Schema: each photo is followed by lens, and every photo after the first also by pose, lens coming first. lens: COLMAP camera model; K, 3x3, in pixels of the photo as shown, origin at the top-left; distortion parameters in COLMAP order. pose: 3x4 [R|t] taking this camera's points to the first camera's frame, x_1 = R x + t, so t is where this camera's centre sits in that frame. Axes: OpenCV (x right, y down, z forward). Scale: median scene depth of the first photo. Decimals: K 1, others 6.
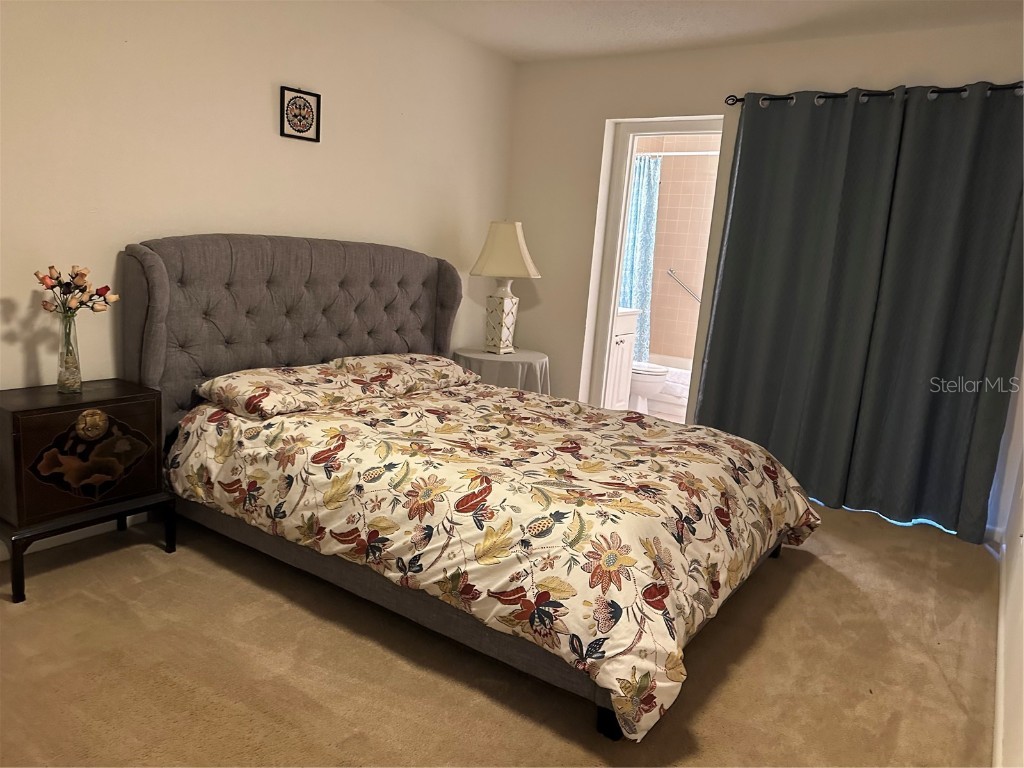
lens RADIAL K [[727.5, 0, 509.2], [0, 727.5, 385.8], [0, 0, 1]] dist [0.047543, -0.062970]
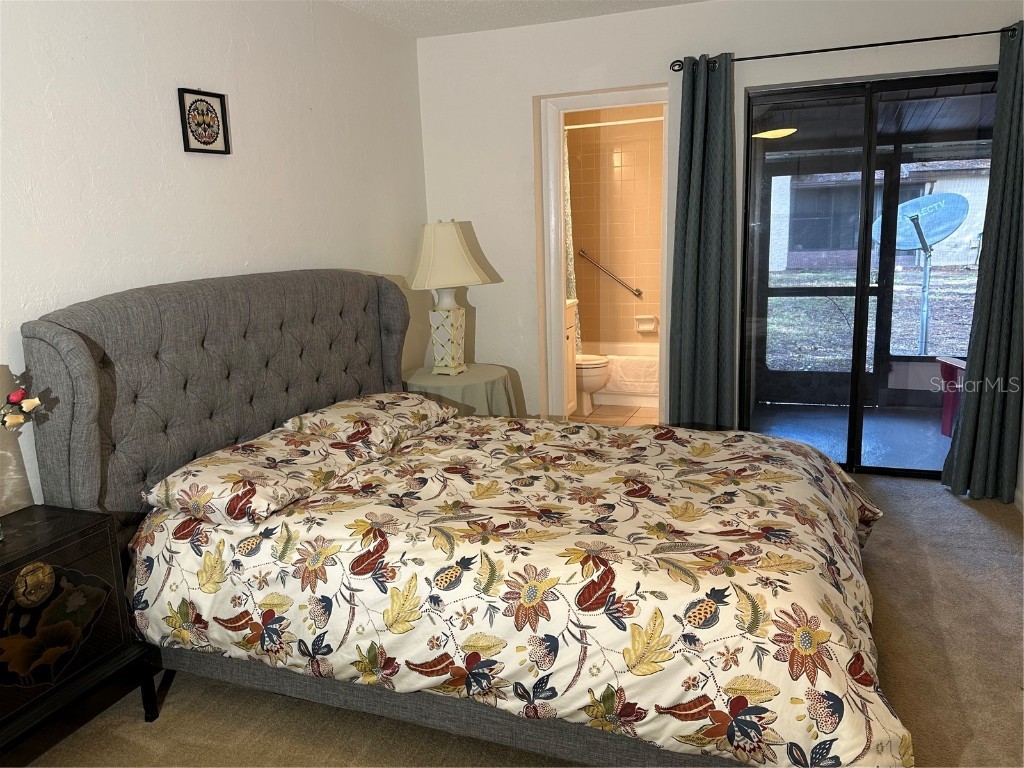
lens RADIAL K [[762.0, 0, 511.3], [0, 762.0, 379.4], [0, 0, 1]] dist [0.020634, -0.031985]
pose [[0.966293, -0.151528, 0.208128, -0.239548], [0.148572, 0.988451, 0.029854, -0.096409], [-0.210248, 0.002074, 0.977646, 0.170303]]
